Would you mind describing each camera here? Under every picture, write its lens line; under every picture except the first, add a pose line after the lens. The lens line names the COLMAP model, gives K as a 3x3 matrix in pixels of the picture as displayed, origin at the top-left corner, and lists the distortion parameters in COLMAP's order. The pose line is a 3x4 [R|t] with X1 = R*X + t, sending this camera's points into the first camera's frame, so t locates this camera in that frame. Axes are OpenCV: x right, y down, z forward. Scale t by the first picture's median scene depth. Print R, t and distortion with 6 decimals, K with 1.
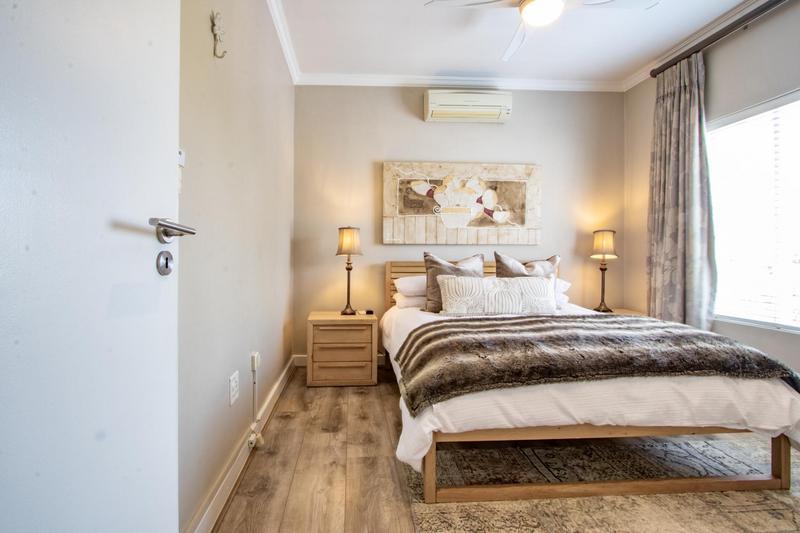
lens RADIAL K [[382.4, 0, 397.8], [0, 382.4, 260.1], [0, 0, 1]] dist [-0.022068, 0.004351]
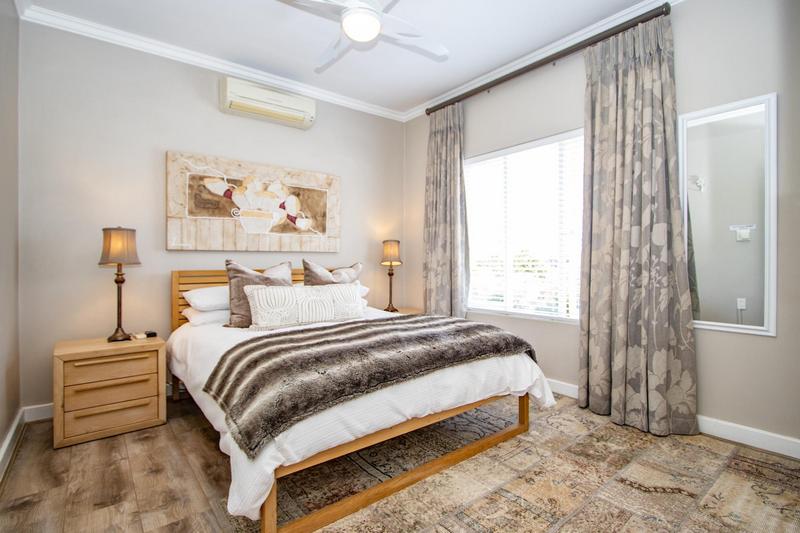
lens RADIAL K [[369.3, 0, 397.7], [0, 369.3, 267.7], [0, 0, 1]] dist [-0.018346, 0.003300]
pose [[0.836845, -0.012602, 0.547294, -0.066360], [0.009941, 0.999920, 0.007823, -0.005912], [-0.547349, -0.001106, 0.836904, 0.078857]]
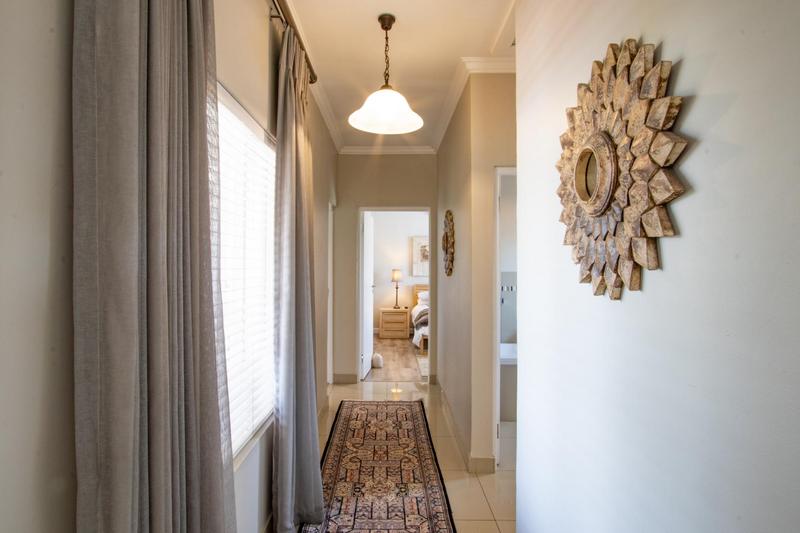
lens RADIAL K [[486.1, 0, 400.1], [0, 486.1, 267.8], [0, 0, 1]] dist [0.000417, 0.000030]
pose [[0.995020, -0.001284, -0.099667, 0.187630], [0.000857, 0.999990, -0.004318, -0.090194], [0.099672, 0.004211, 0.995011, -1.974178]]
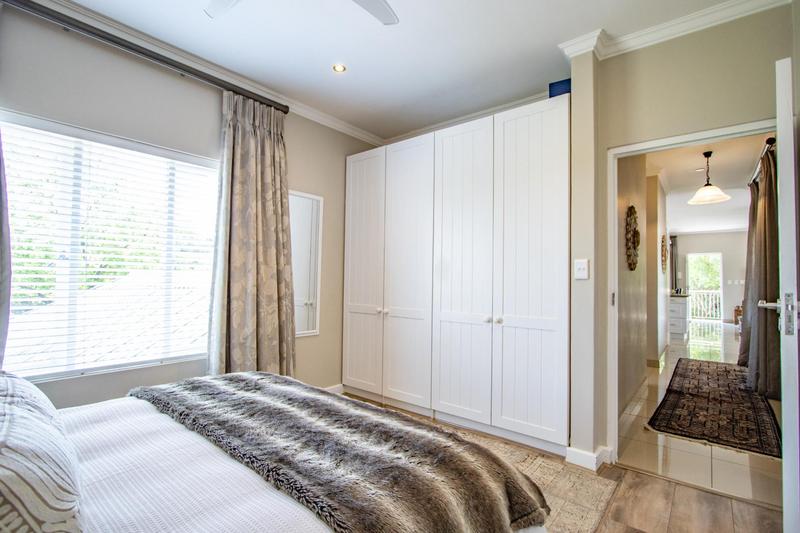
lens RADIAL K [[369.3, 0, 401.0], [0, 369.3, 268.6], [0, 0, 1]] dist [-0.018346, 0.003300]
pose [[-0.661614, -0.002850, 0.749839, -0.629399], [-0.013930, 0.999867, -0.008490, -0.023172], [-0.749715, -0.016063, -0.661566, 3.898366]]
